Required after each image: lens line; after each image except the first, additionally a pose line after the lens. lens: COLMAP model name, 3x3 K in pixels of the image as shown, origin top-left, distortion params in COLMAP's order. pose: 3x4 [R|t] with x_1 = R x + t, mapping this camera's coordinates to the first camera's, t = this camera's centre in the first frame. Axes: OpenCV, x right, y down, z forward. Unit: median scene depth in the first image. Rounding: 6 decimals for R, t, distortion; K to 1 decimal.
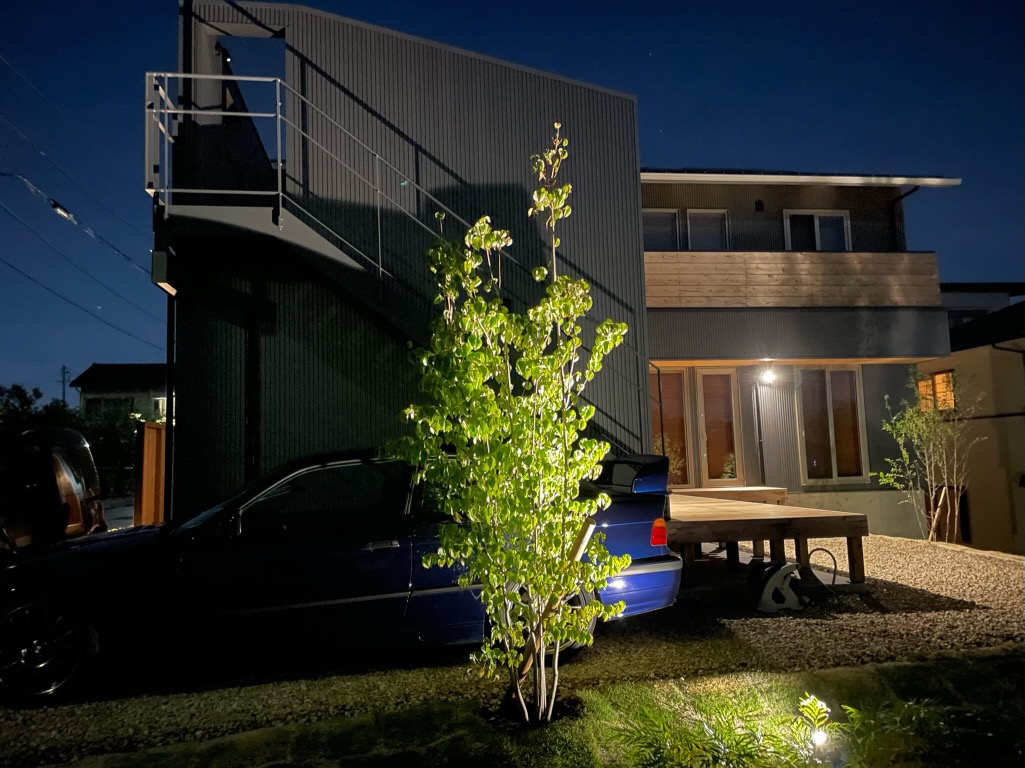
lens RADIAL K [[774.9, 0, 512.5], [0, 774.9, 384.0], [0, 0, 1]] dist [0.096664, -0.128073]
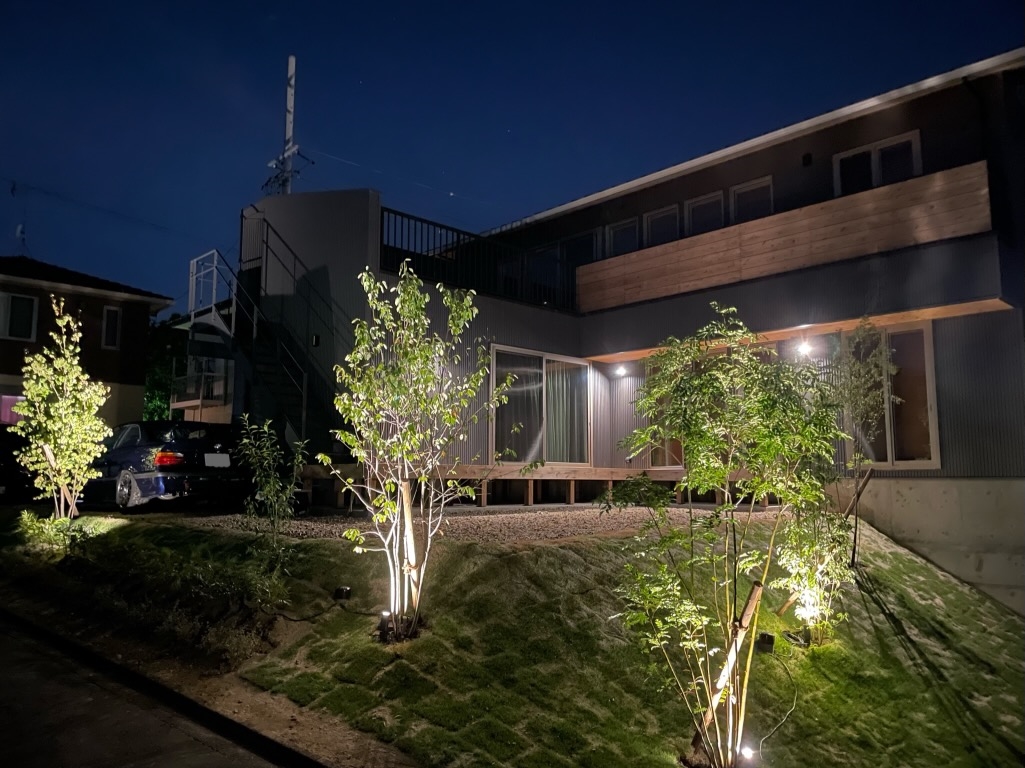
lens RADIAL K [[774.9, 0, 512.5], [0, 774.9, 384.0], [0, 0, 1]] dist [0.096664, -0.128073]
pose [[0.572169, -0.066457, -0.817439, 0.891782], [0.057487, 0.997510, -0.040858, 0.050551], [0.818119, -0.023614, 0.574564, 0.205326]]
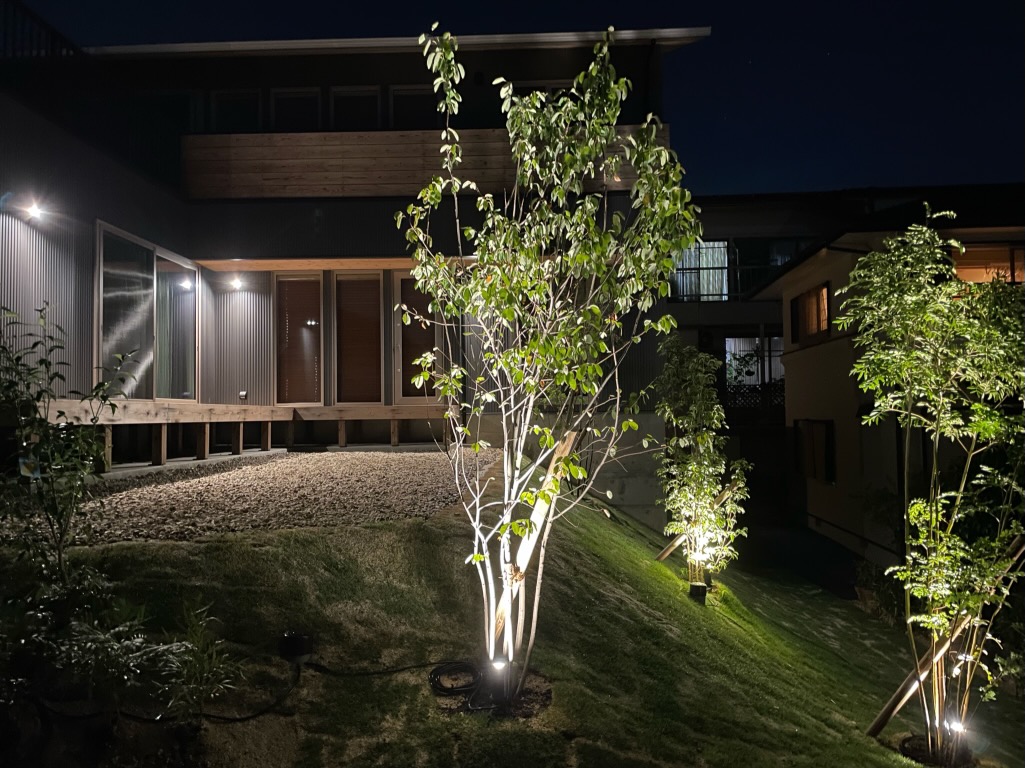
lens RADIAL K [[774.9, 0, 512.5], [0, 774.9, 384.0], [0, 0, 1]] dist [0.096664, -0.128073]
pose [[0.981791, 0.012039, -0.189583, 0.544957], [-0.000323, 0.998094, 0.061711, 0.053750], [0.189964, -0.060526, 0.979924, 0.161802]]
